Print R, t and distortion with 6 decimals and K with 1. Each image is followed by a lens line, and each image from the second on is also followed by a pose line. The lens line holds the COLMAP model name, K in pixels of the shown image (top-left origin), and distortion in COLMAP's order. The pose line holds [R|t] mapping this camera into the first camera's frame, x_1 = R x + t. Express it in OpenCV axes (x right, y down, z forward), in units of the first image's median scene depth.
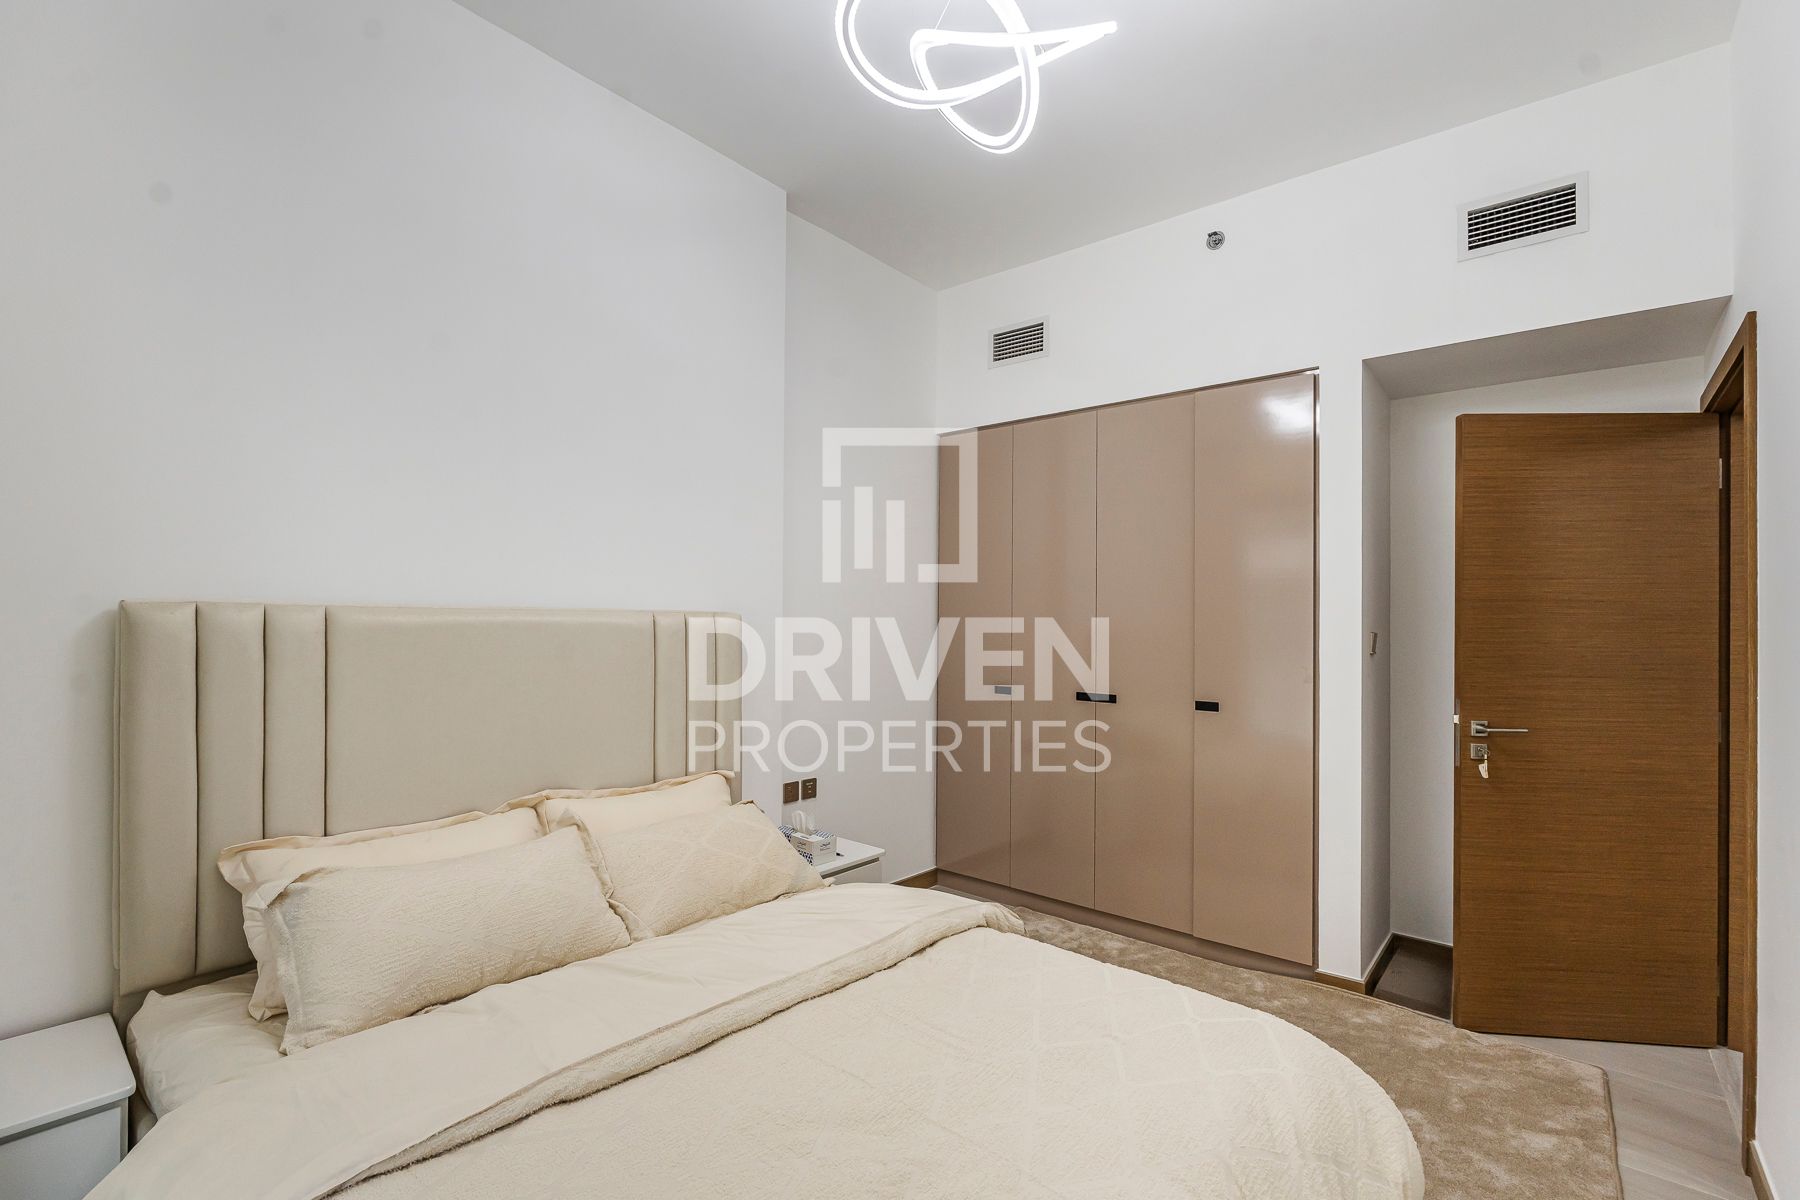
lens RADIAL K [[794.6, 0, 904.0], [0, 794.6, 604.9], [0, 0, 1]] dist [-0.003691, -0.000260]
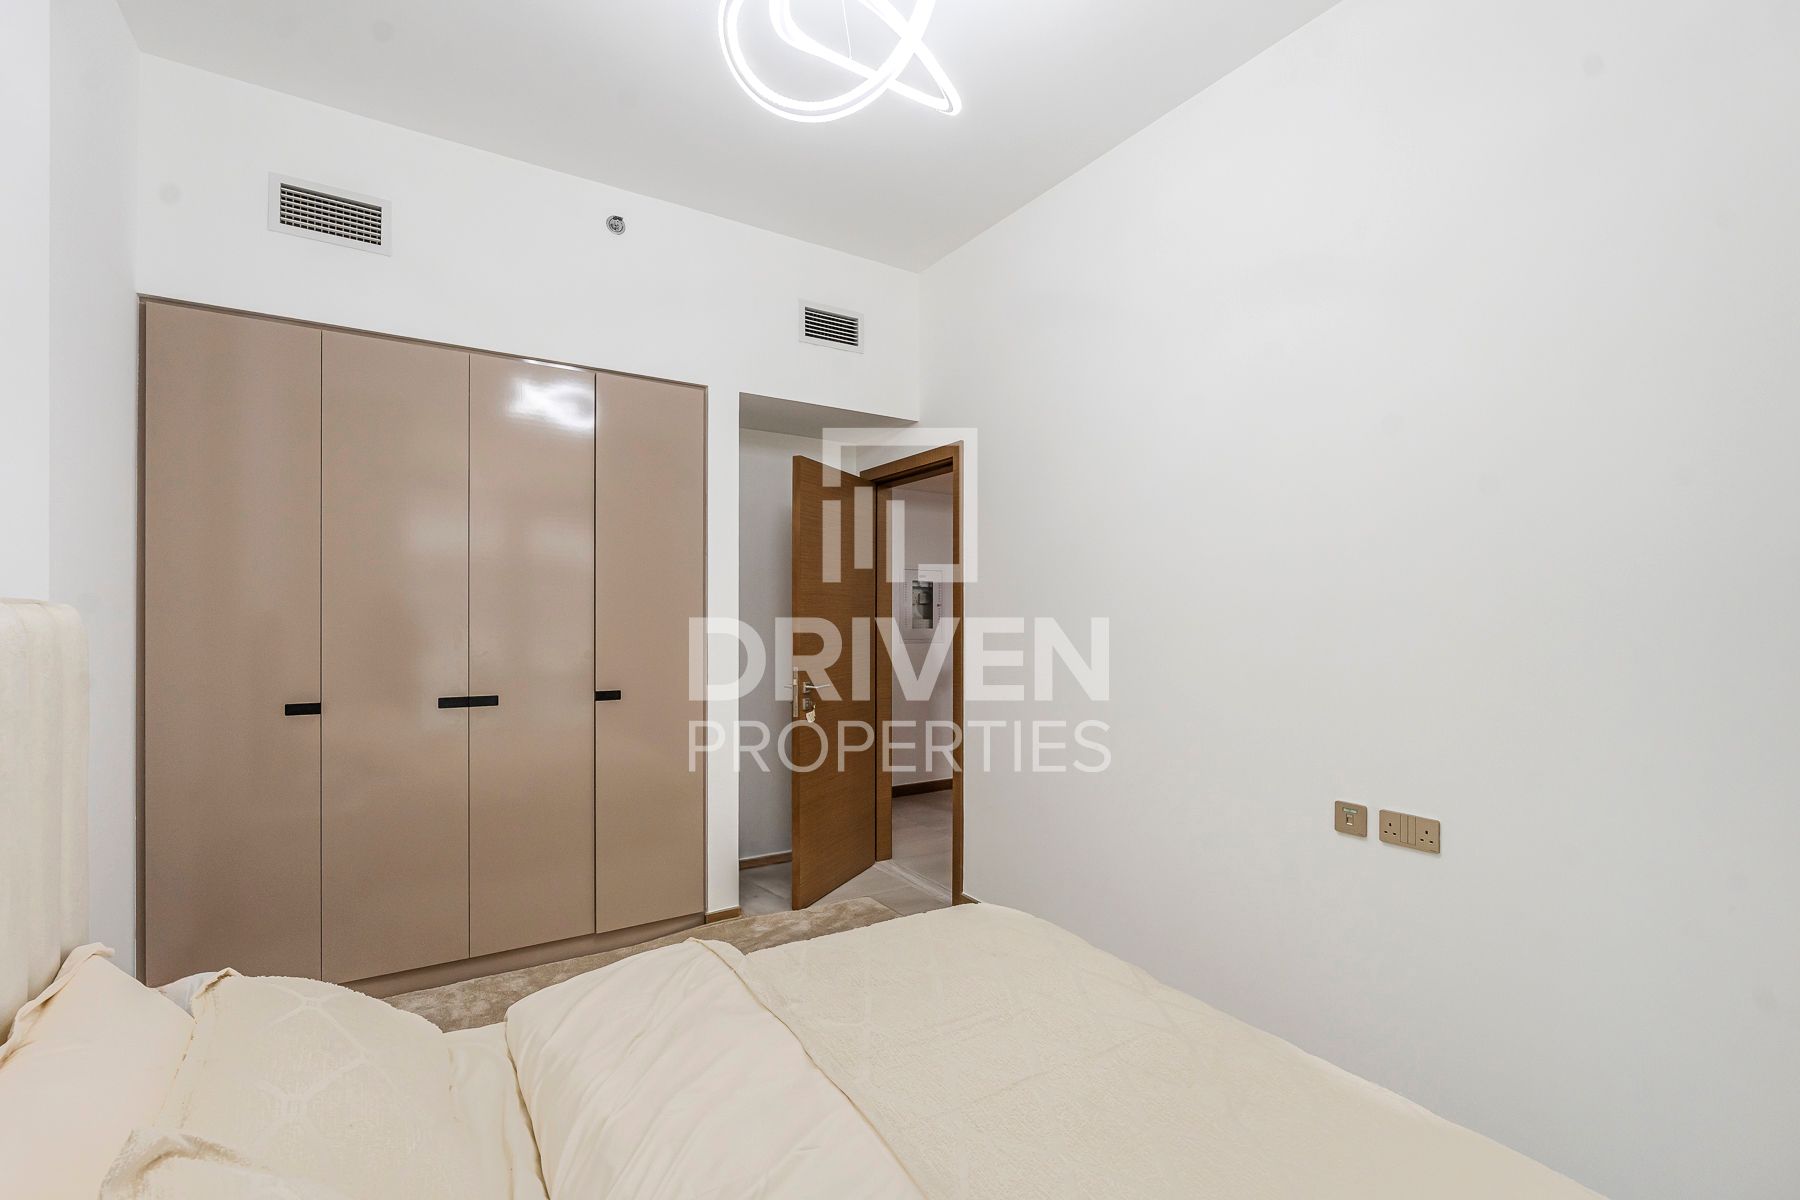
lens RADIAL K [[794.6, 0, 904.0], [0, 794.6, 604.9], [0, 0, 1]] dist [-0.003691, -0.000260]
pose [[0.307368, 0.005429, 0.951575, -0.586536], [-0.017908, 0.999840, 0.000080, 0.011014], [-0.951422, -0.017065, 0.307416, 0.463035]]
